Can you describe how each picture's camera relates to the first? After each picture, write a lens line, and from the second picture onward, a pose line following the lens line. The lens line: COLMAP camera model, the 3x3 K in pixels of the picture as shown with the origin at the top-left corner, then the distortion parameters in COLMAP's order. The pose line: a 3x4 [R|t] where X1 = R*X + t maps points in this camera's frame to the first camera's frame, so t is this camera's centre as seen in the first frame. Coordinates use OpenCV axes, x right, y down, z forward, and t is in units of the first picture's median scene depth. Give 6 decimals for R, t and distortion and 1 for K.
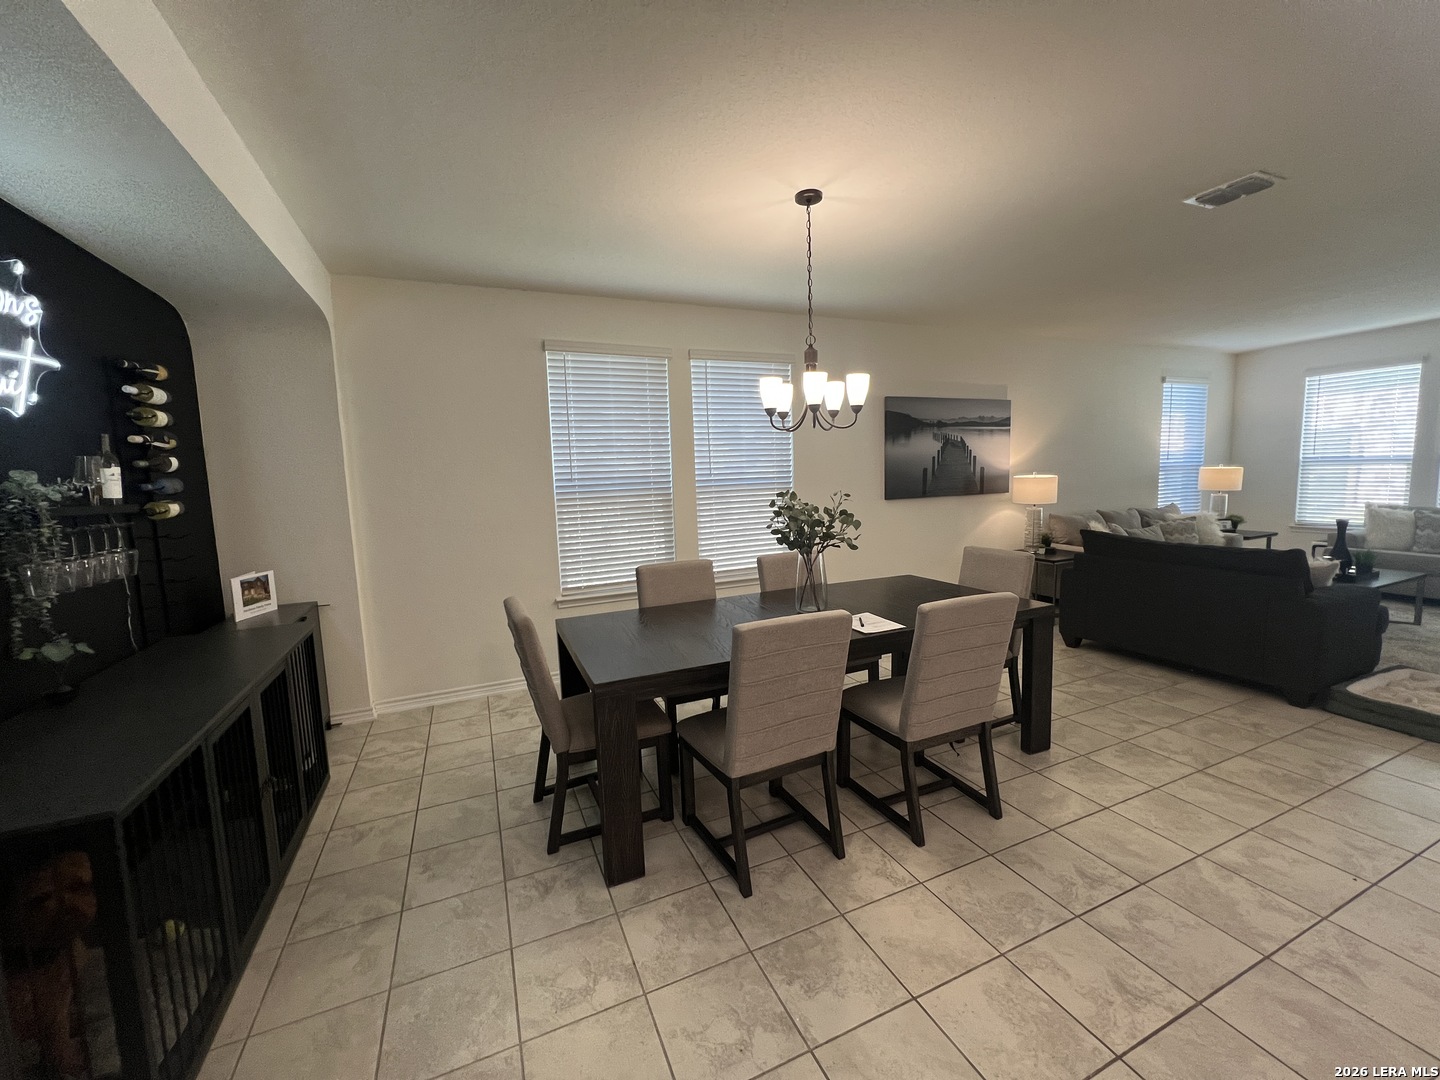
lens RADIAL K [[574.9, 0, 716.5], [0, 574.9, 536.8], [0, 0, 1]] dist [-0.001482, 0.000261]
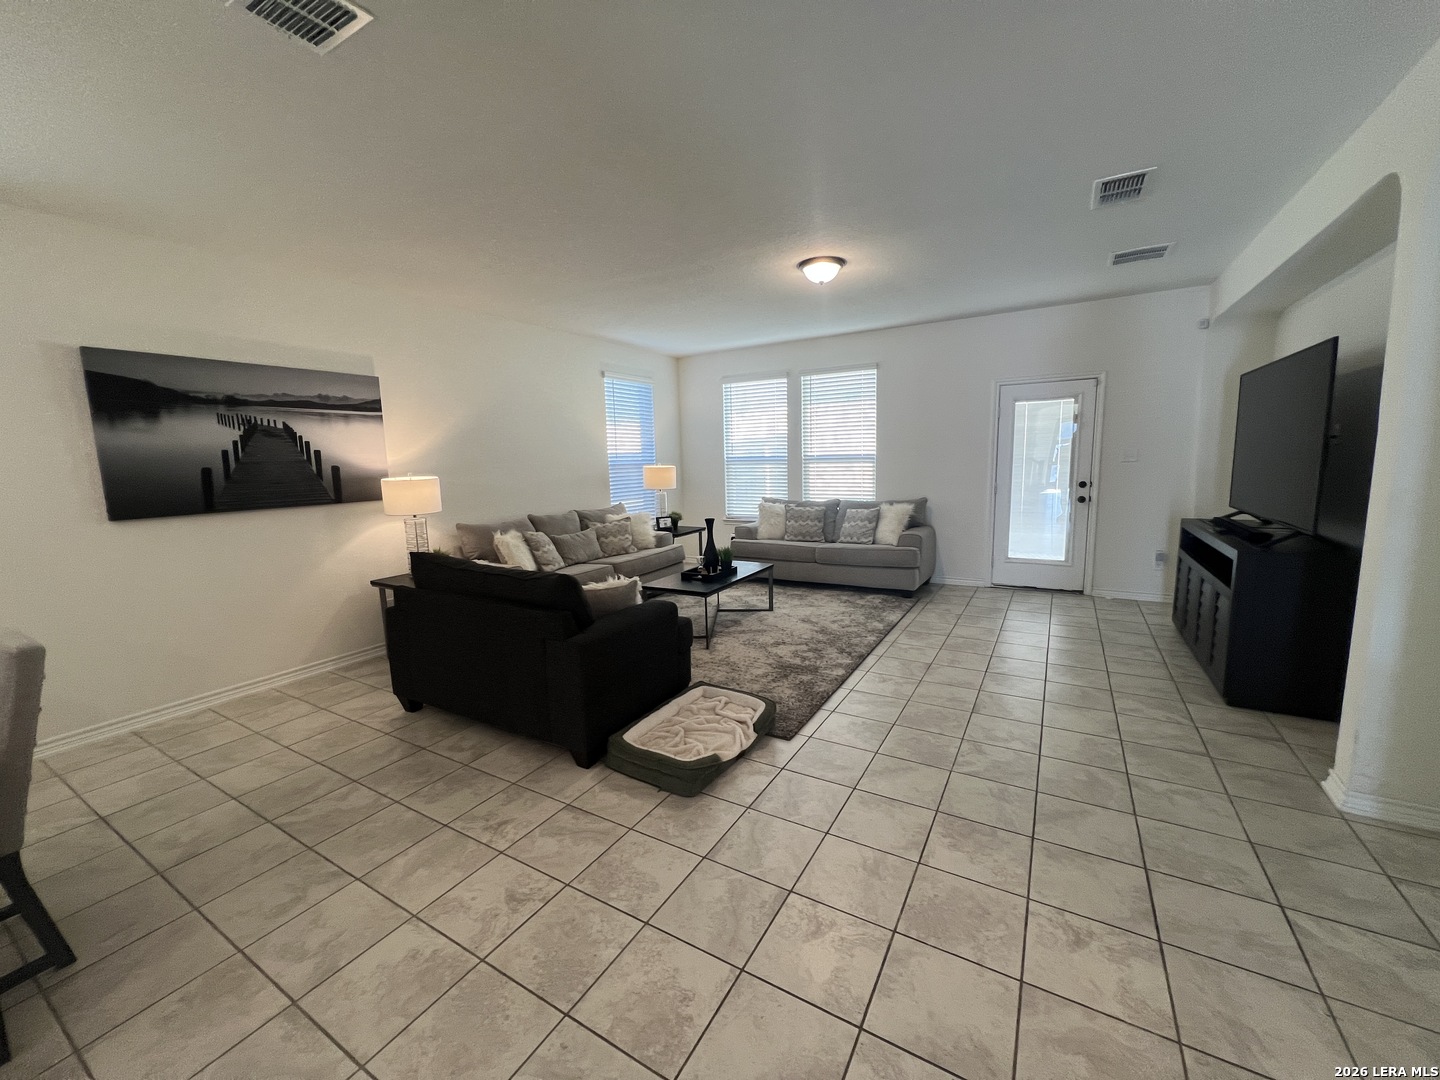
lens RADIAL K [[574.9, 0, 716.5], [0, 574.9, 536.8], [0, 0, 1]] dist [-0.001482, 0.000261]
pose [[0.812483, -0.069278, 0.578855, 0.854271], [0.063203, 0.997529, 0.030675, -0.048918], [-0.579549, 0.011663, 0.814854, 0.268853]]
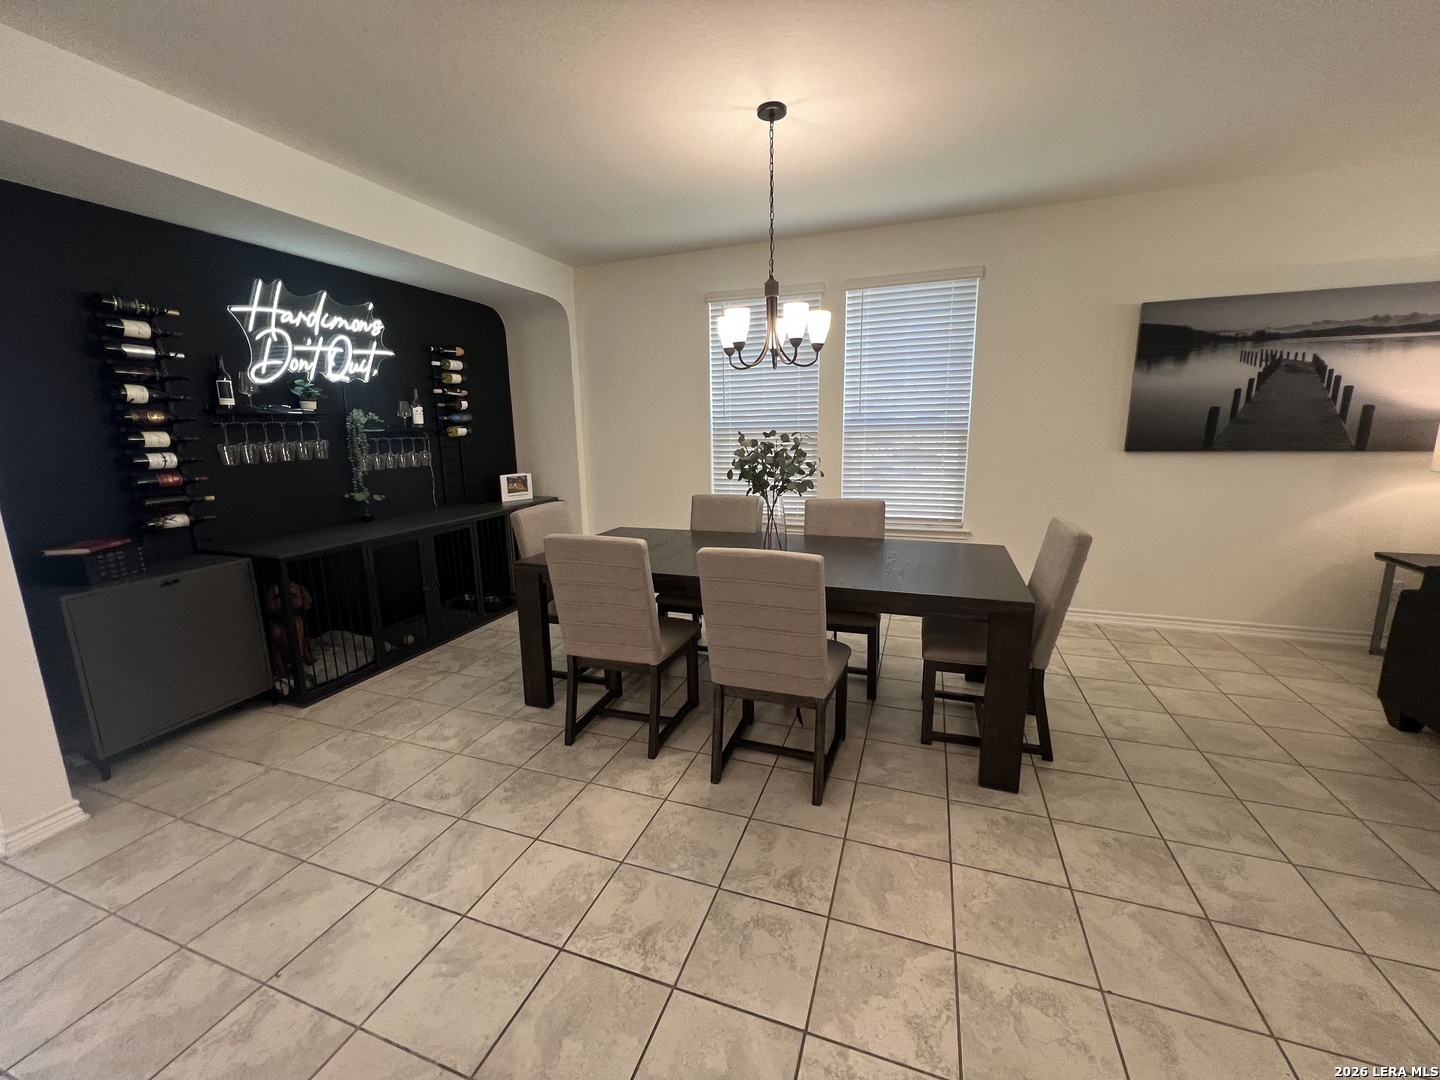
lens RADIAL K [[574.9, 0, 716.5], [0, 574.9, 536.8], [0, 0, 1]] dist [-0.001482, 0.000261]
pose [[0.726526, 0.151536, -0.670222, 0.781780], [-0.080563, 0.987438, 0.135927, -0.028458], [0.682400, -0.044759, 0.729607, 0.218737]]
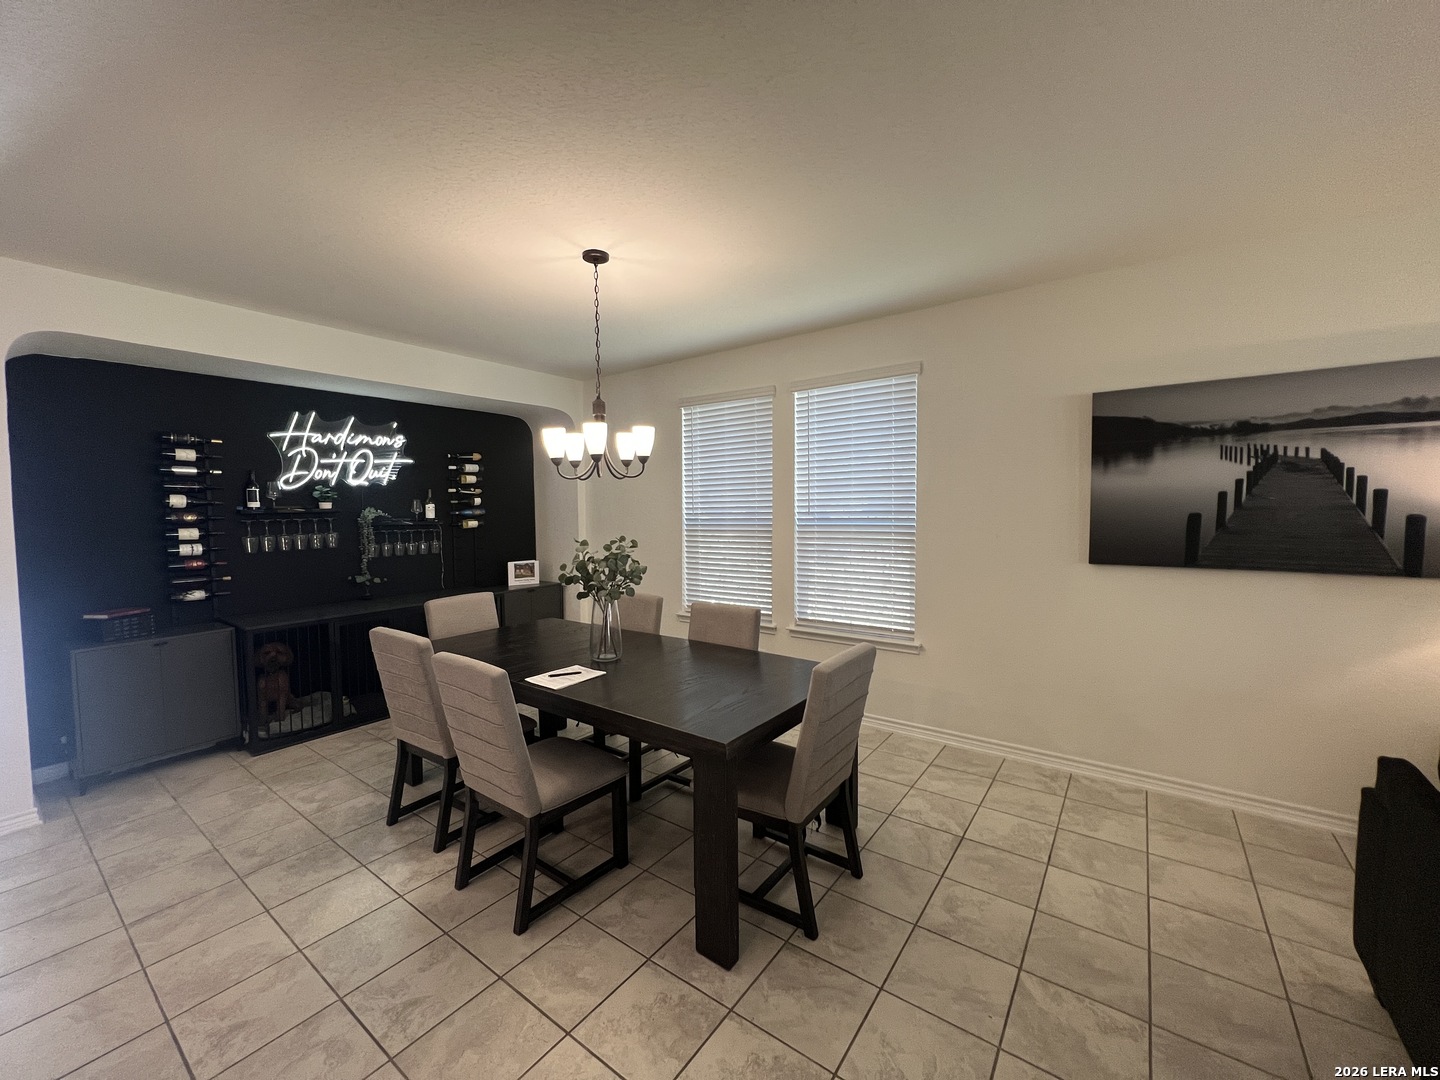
lens RADIAL K [[574.9, 0, 716.5], [0, 574.9, 536.8], [0, 0, 1]] dist [-0.001482, 0.000261]
pose [[0.500908, 0.072850, -0.862429, 1.141886], [-0.098225, 0.994798, 0.026981, -0.130396], [0.859909, 0.071197, 0.505458, 0.665419]]
